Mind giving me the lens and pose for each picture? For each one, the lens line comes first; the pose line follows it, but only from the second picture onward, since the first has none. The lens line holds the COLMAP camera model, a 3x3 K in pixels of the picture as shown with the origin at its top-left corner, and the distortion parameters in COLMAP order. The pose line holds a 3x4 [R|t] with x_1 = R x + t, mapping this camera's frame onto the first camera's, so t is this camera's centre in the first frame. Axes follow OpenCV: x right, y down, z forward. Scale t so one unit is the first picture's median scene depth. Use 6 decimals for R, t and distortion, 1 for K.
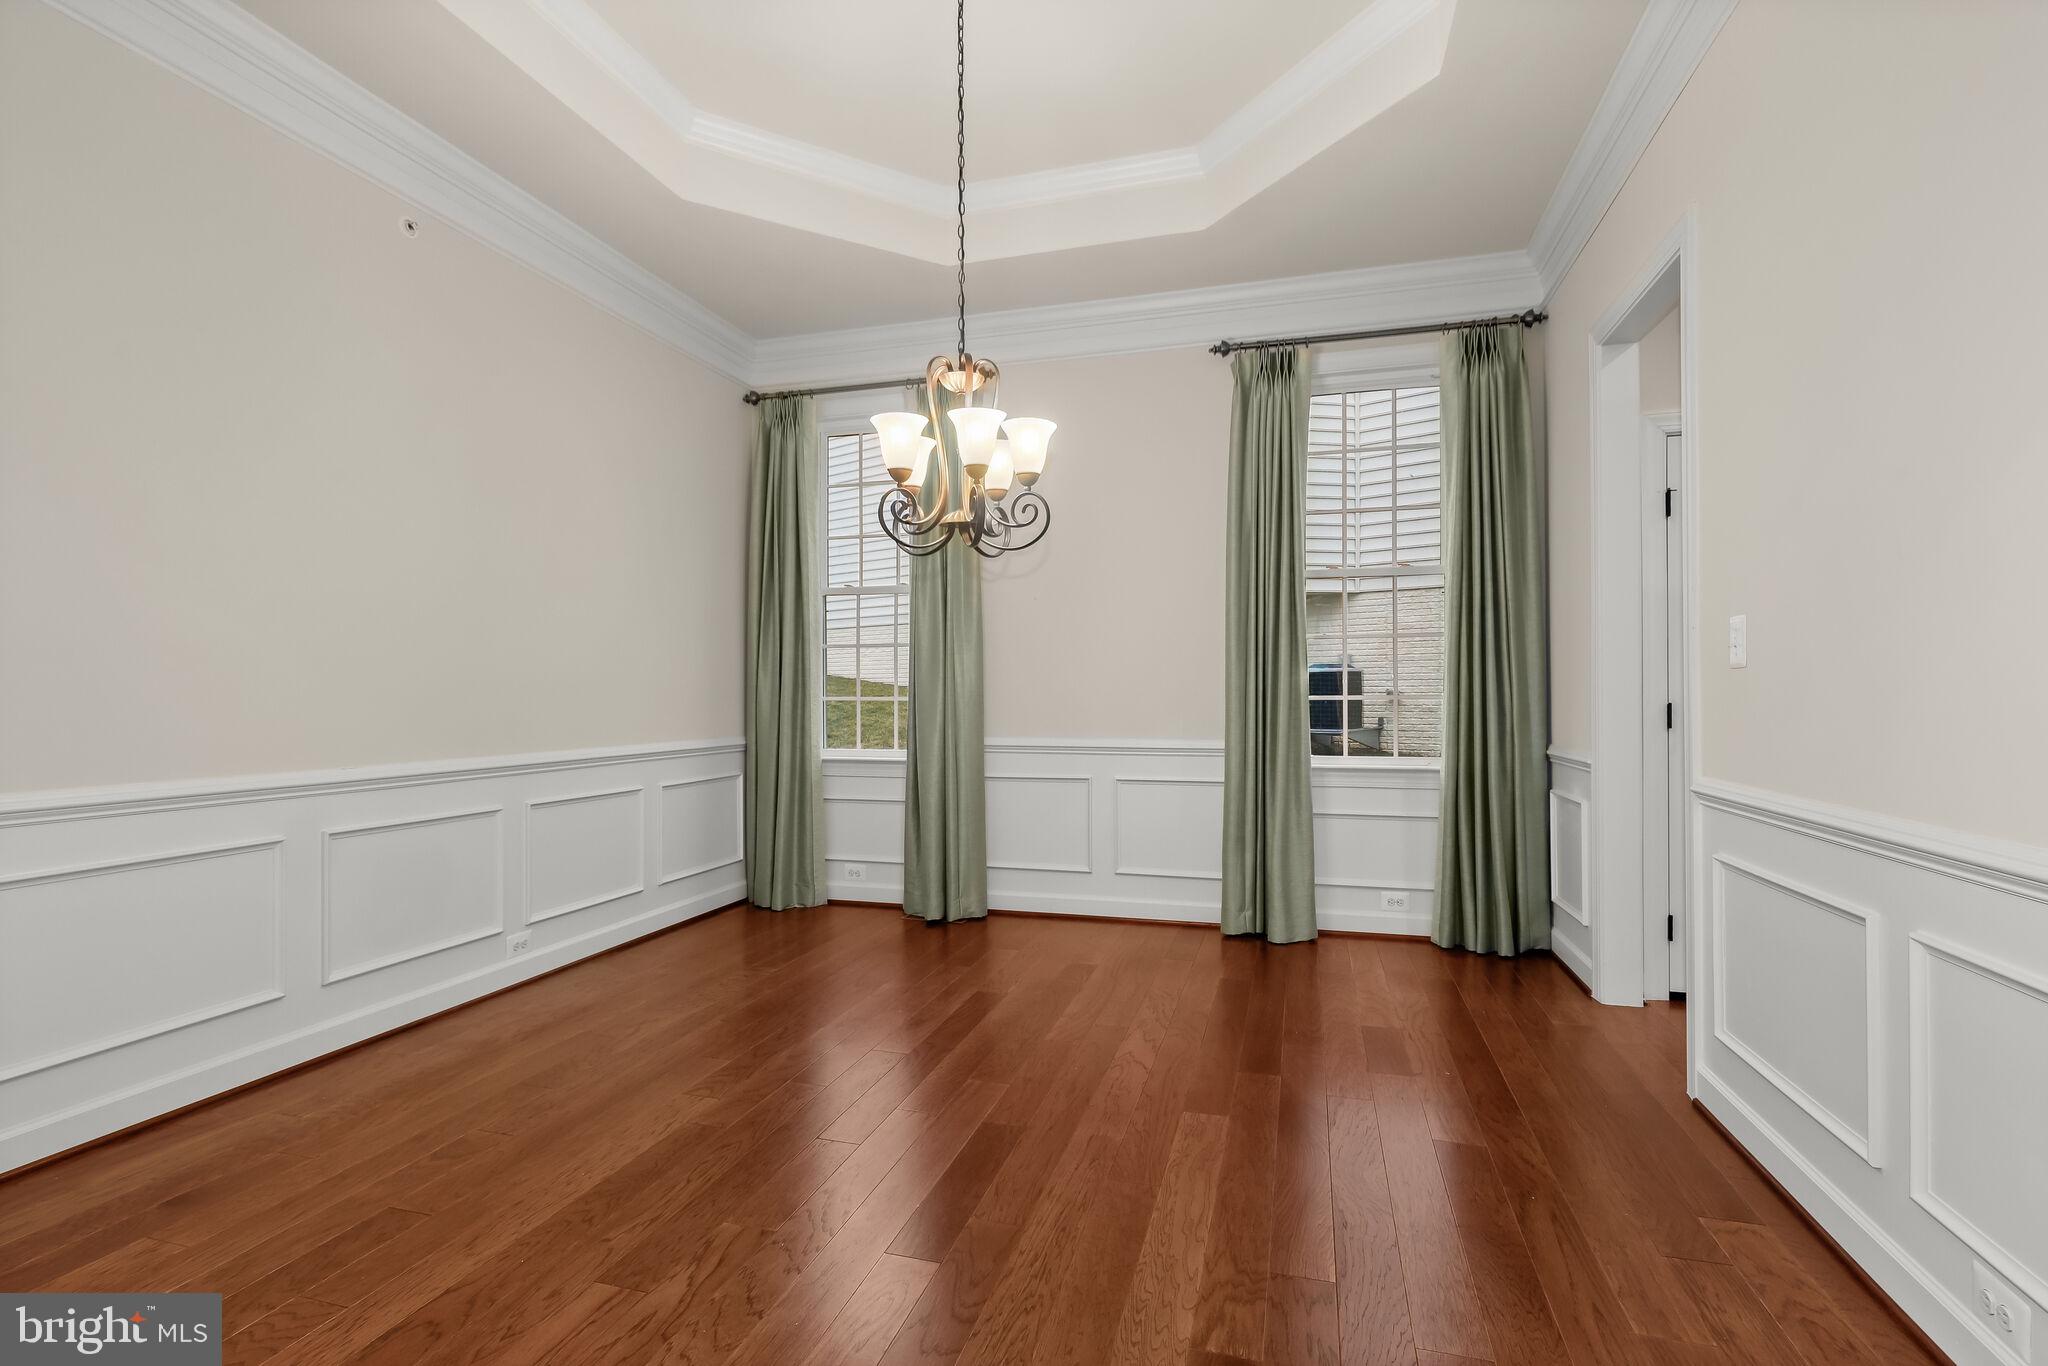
lens RADIAL K [[929.9, 0, 1028.9], [0, 929.9, 688.4], [0, 0, 1]] dist [0.000915, 0.000512]
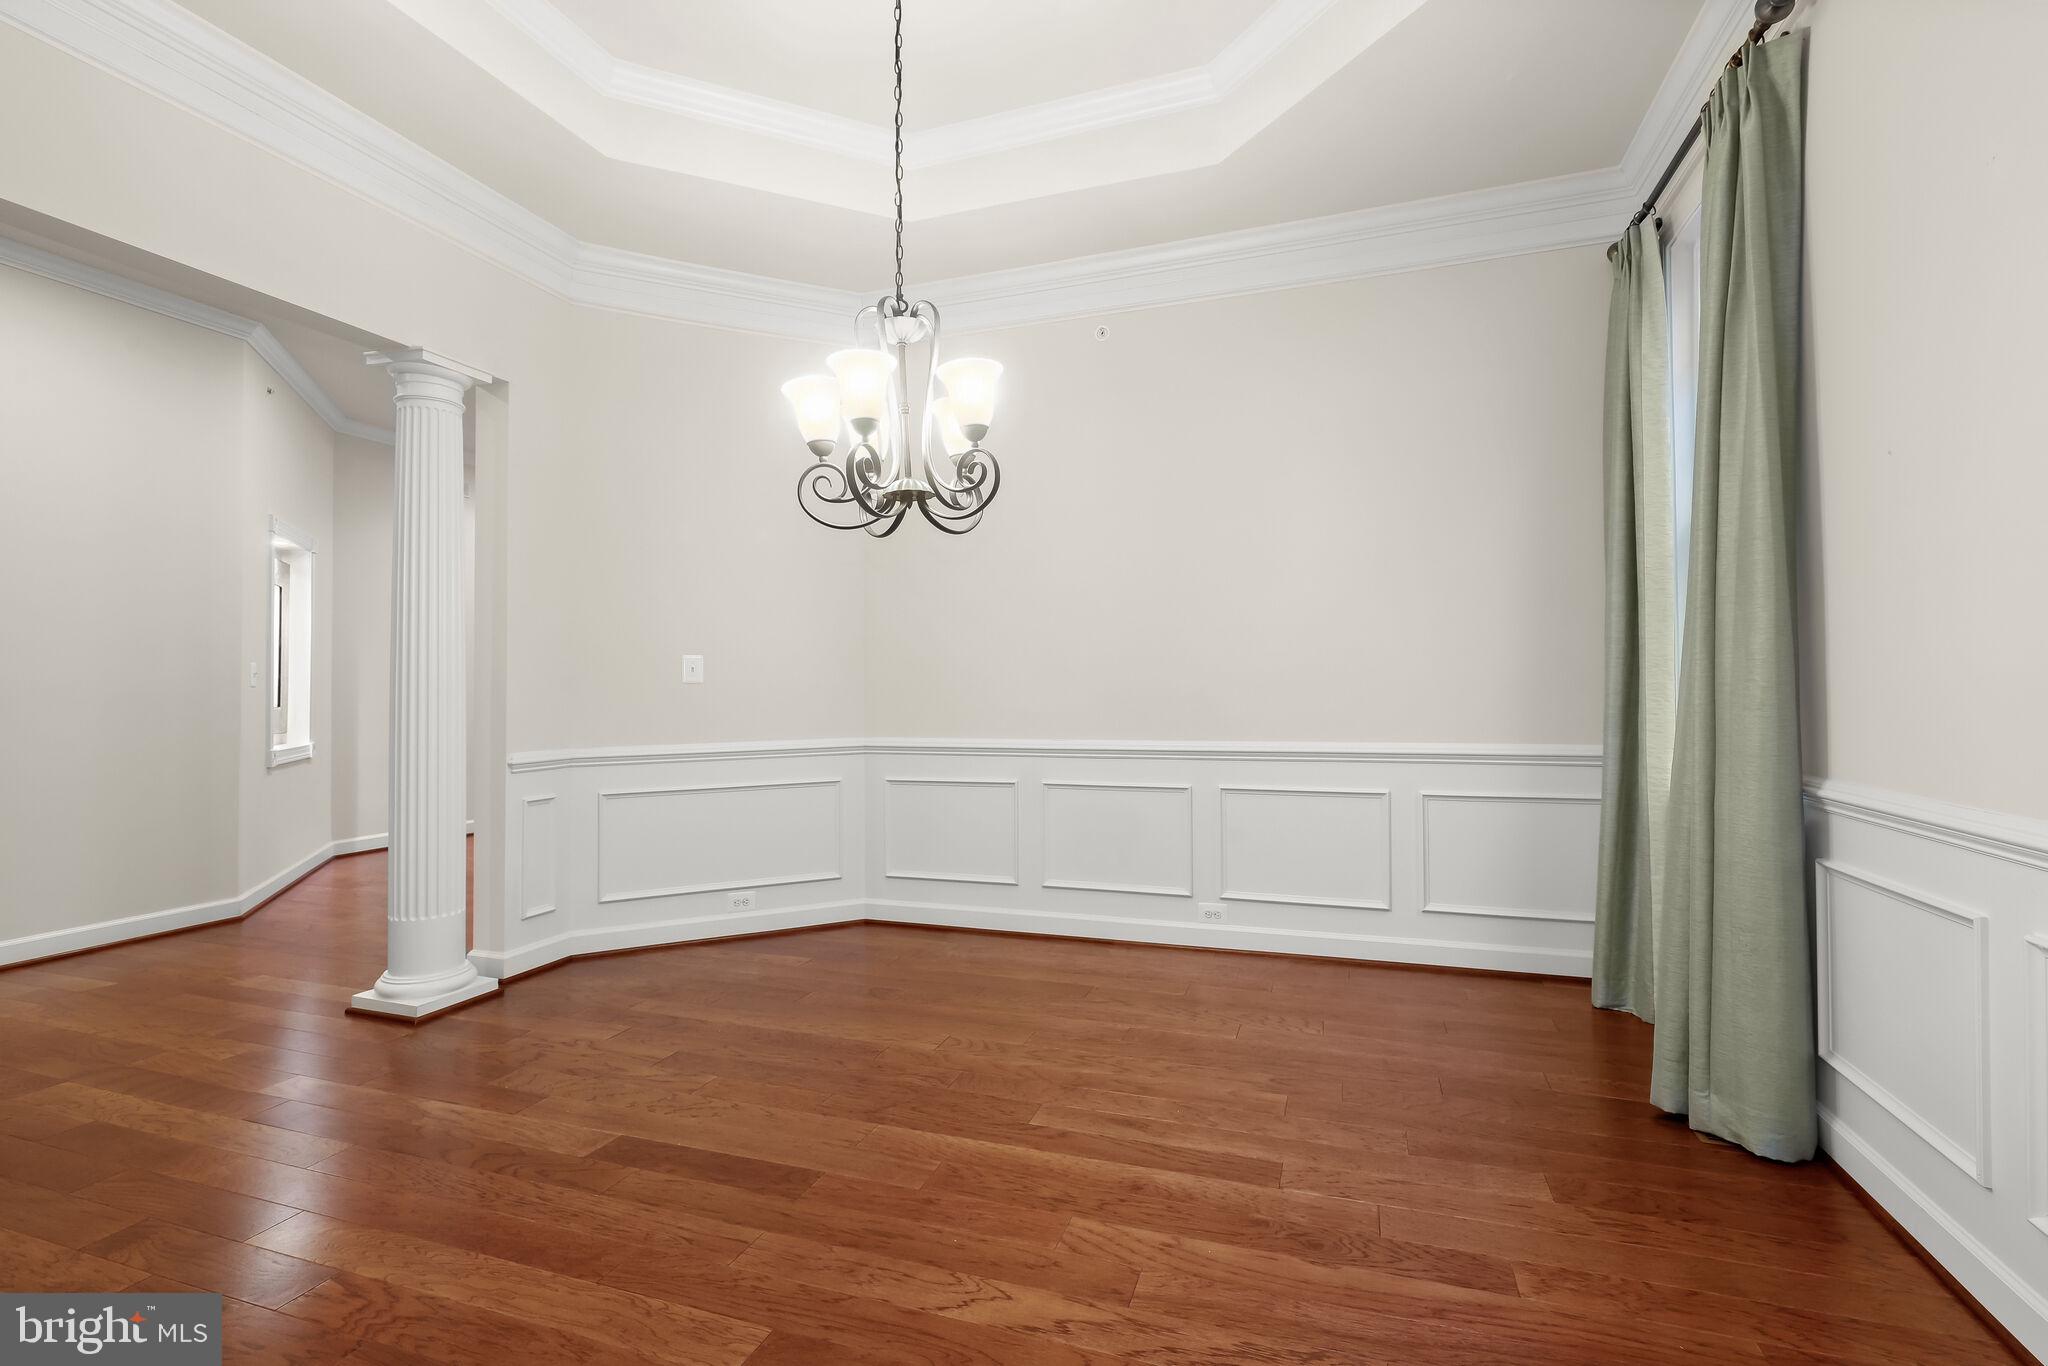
lens RADIAL K [[929.9, 0, 1028.9], [0, 929.9, 688.4], [0, 0, 1]] dist [0.000915, 0.000512]
pose [[-0.049910, 0.002892, -0.998750, 0.806403], [0.017269, 0.999849, 0.002032, 0.004848], [0.998604, -0.017146, -0.049953, 1.214560]]
